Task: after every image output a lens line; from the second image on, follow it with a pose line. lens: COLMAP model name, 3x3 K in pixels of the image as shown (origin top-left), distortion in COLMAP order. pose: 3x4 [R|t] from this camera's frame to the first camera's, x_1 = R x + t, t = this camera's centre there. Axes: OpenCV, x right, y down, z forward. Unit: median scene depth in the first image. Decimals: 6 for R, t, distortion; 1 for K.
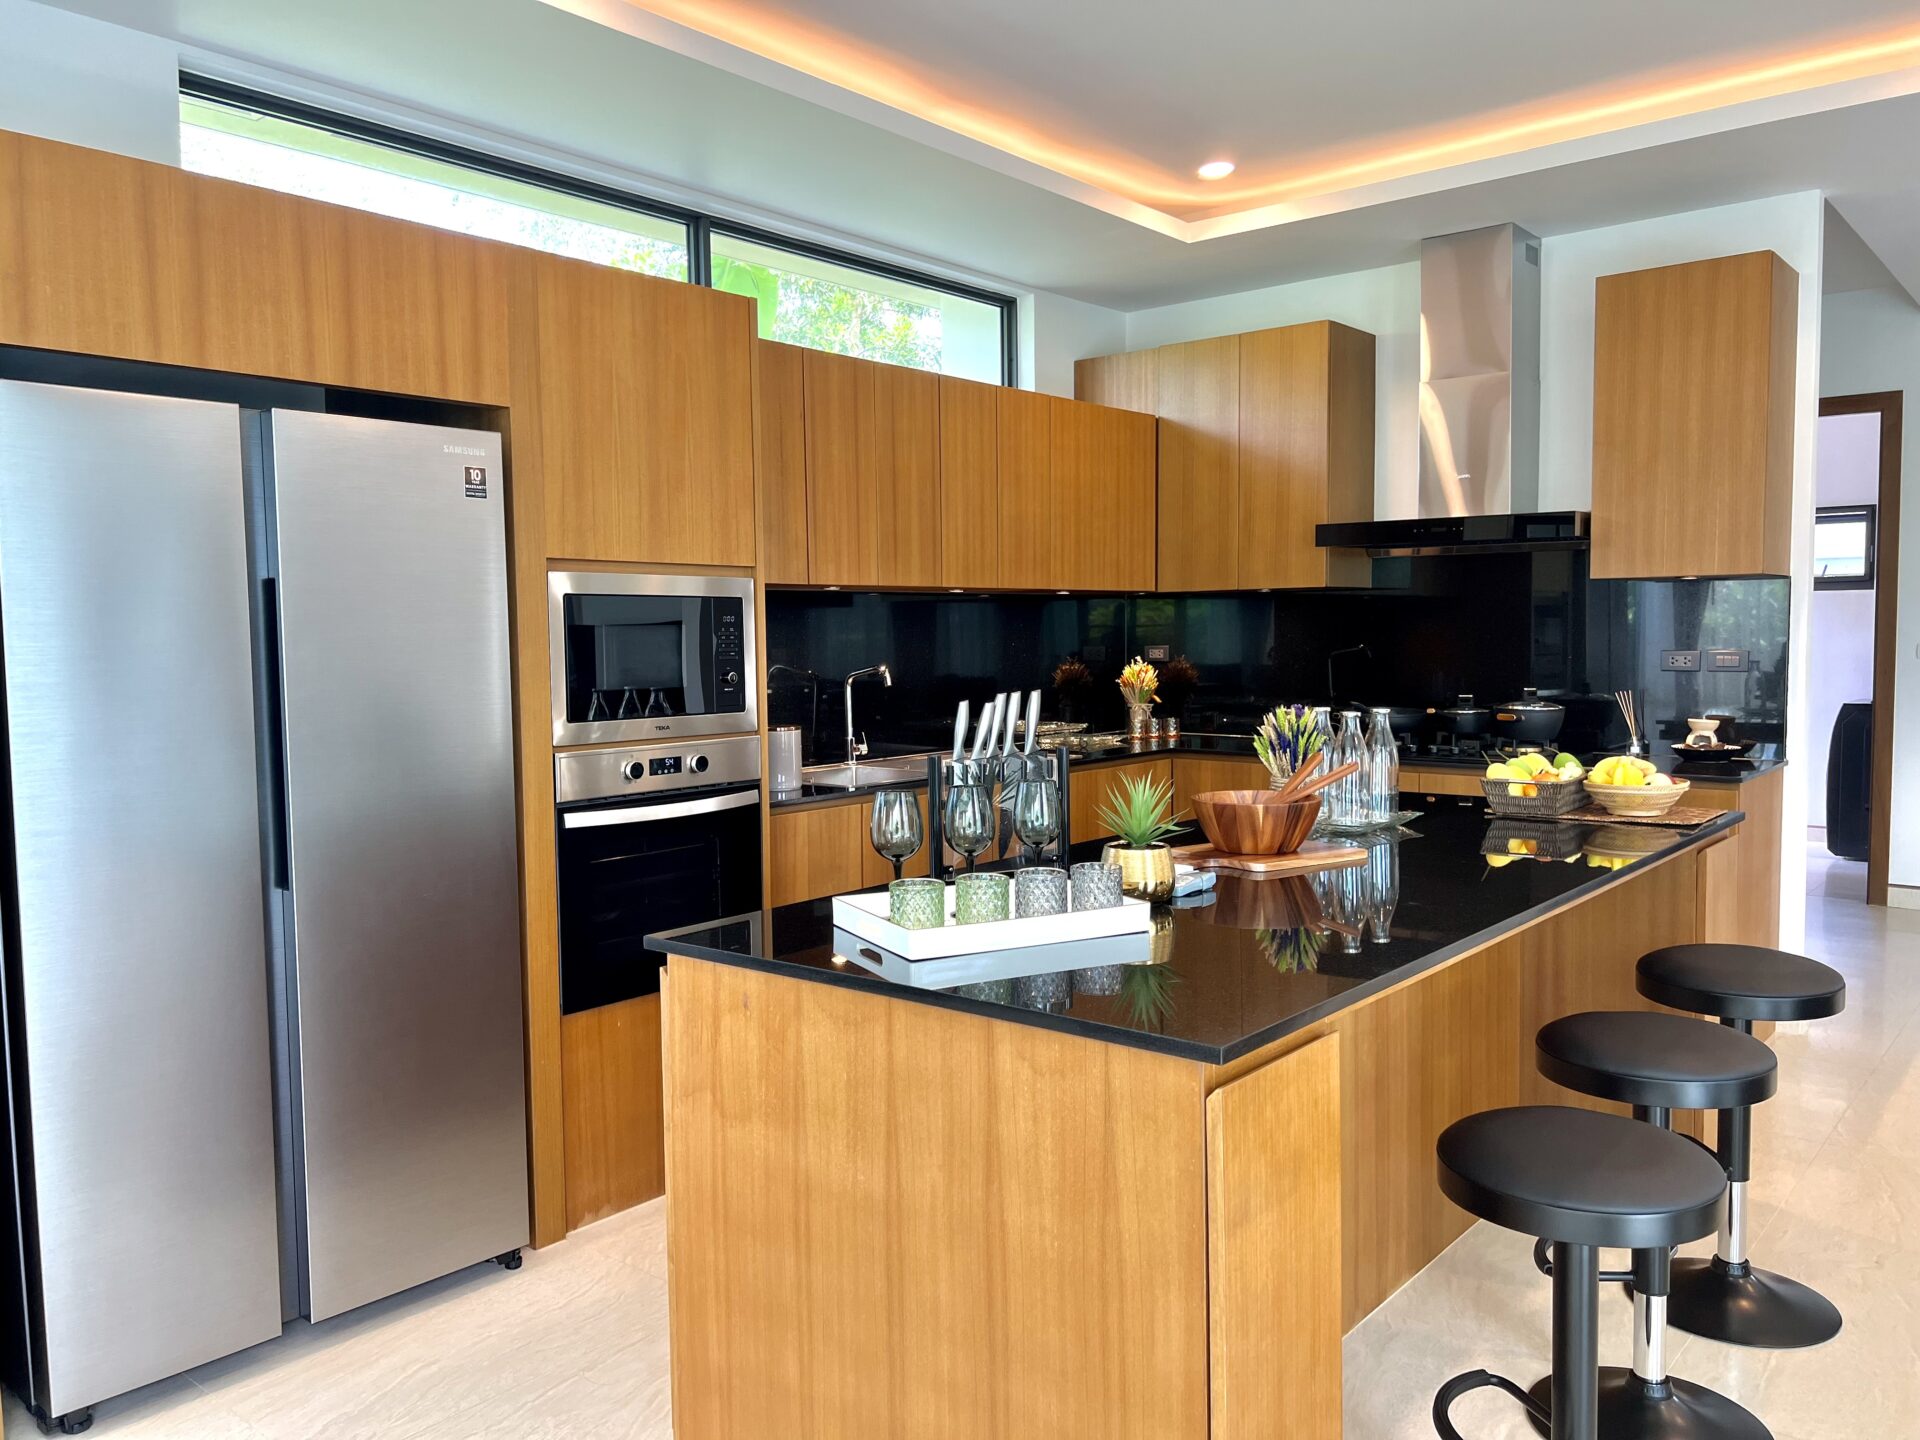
lens RADIAL K [[1452.5, 0, 960.8], [0, 1452.5, 724.2], [0, 0, 1]] dist [0.015079, -0.033074]
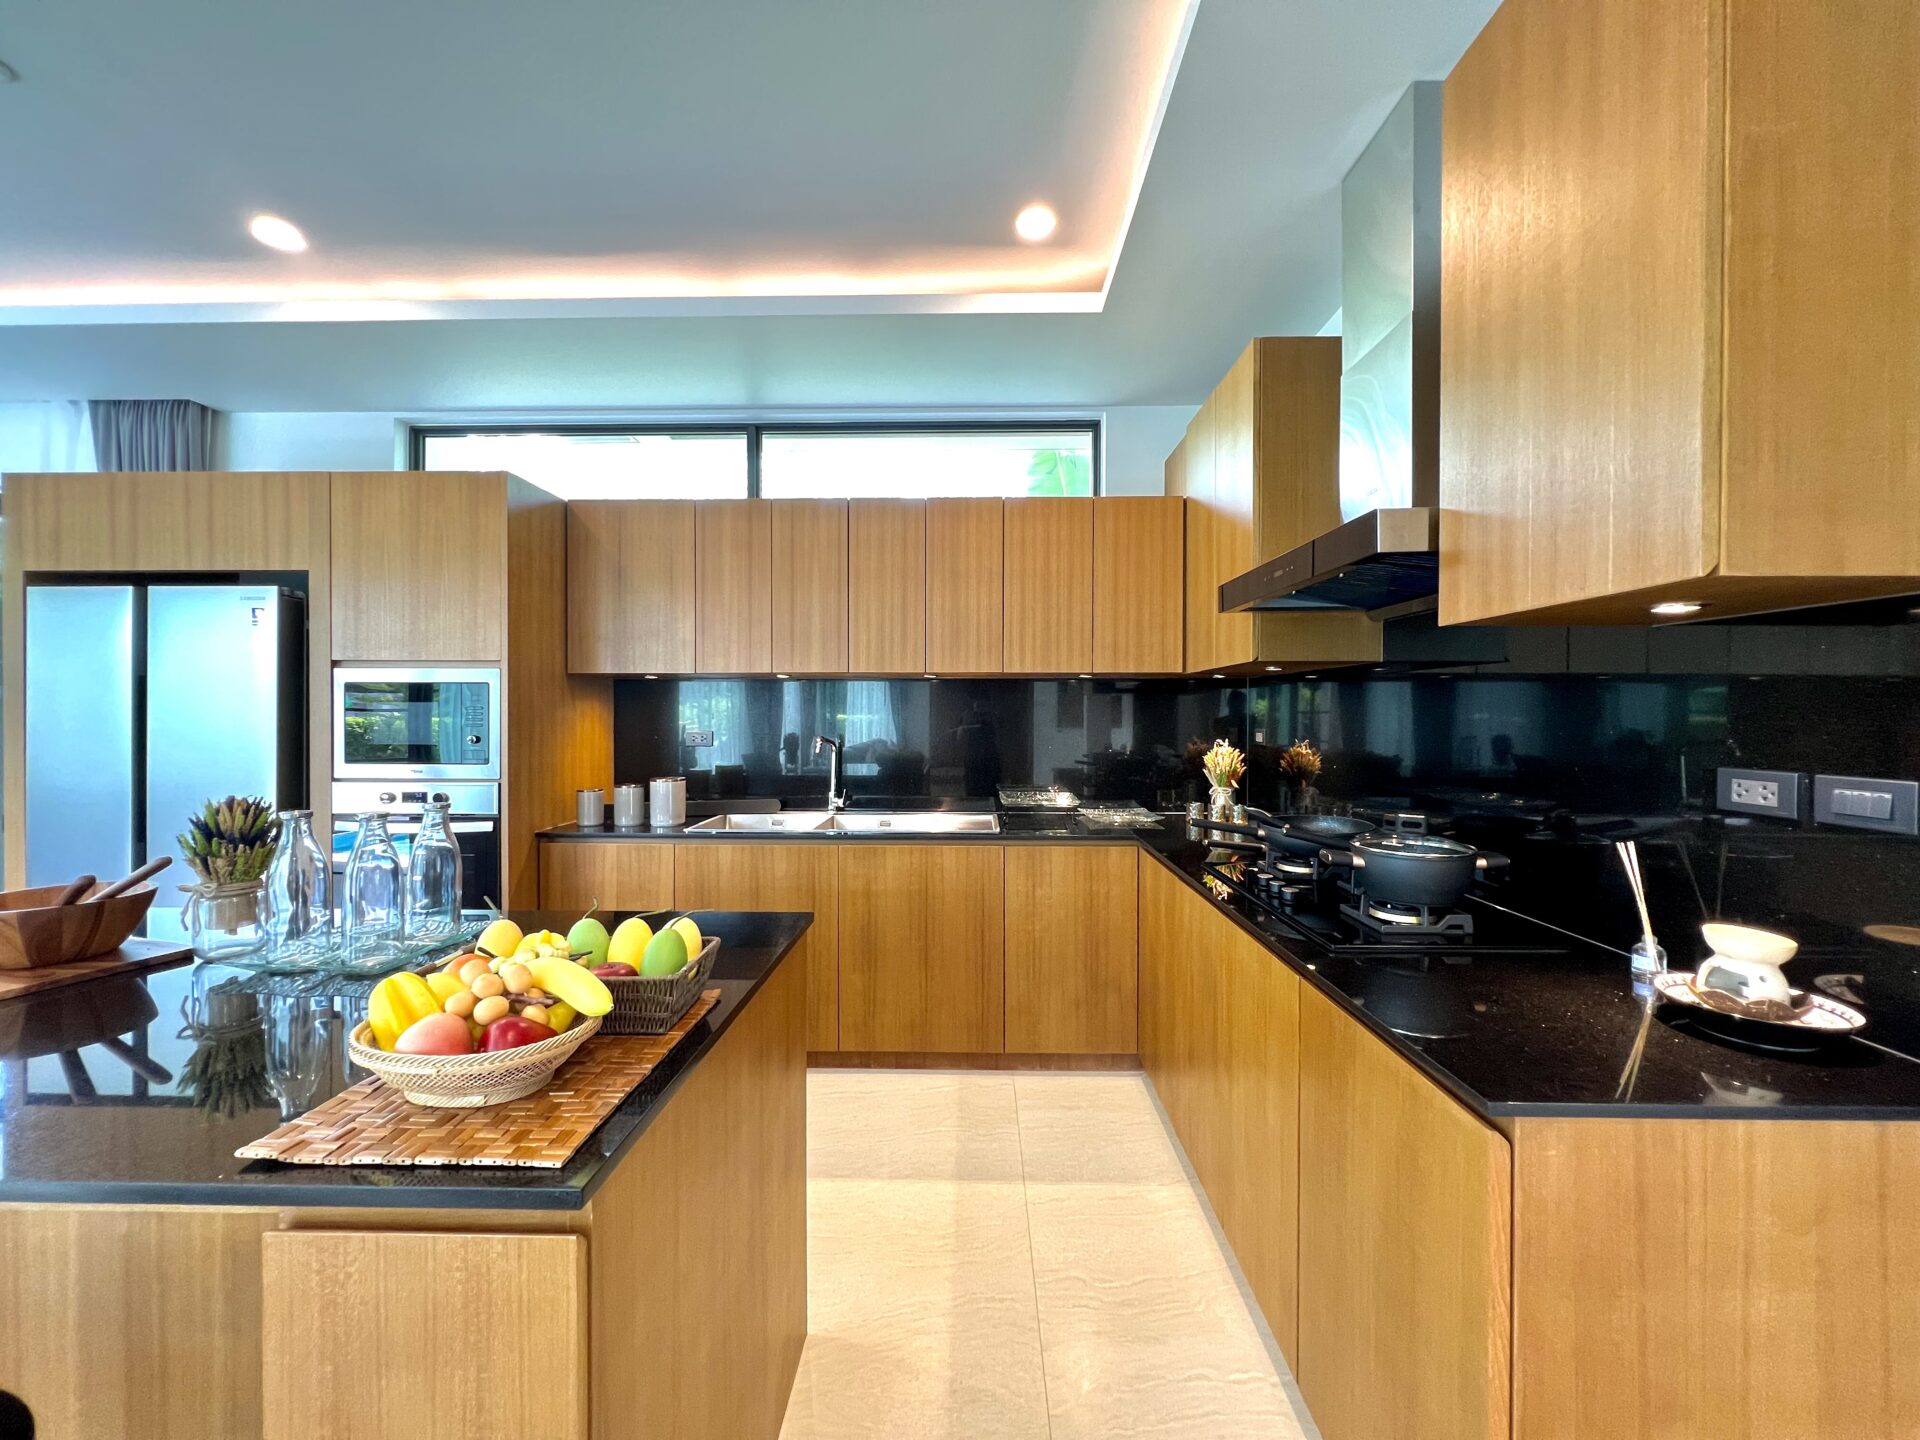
lens RADIAL K [[770.6, 0, 954.3], [0, 770.6, 718.1], [0, 0, 1]] dist [0.004497, 0.000263]
pose [[0.617606, 0.016704, -0.786310, 0.558047], [-0.060588, 0.997814, -0.026392, -0.047797], [0.784150, 0.063941, 0.617268, 0.696280]]
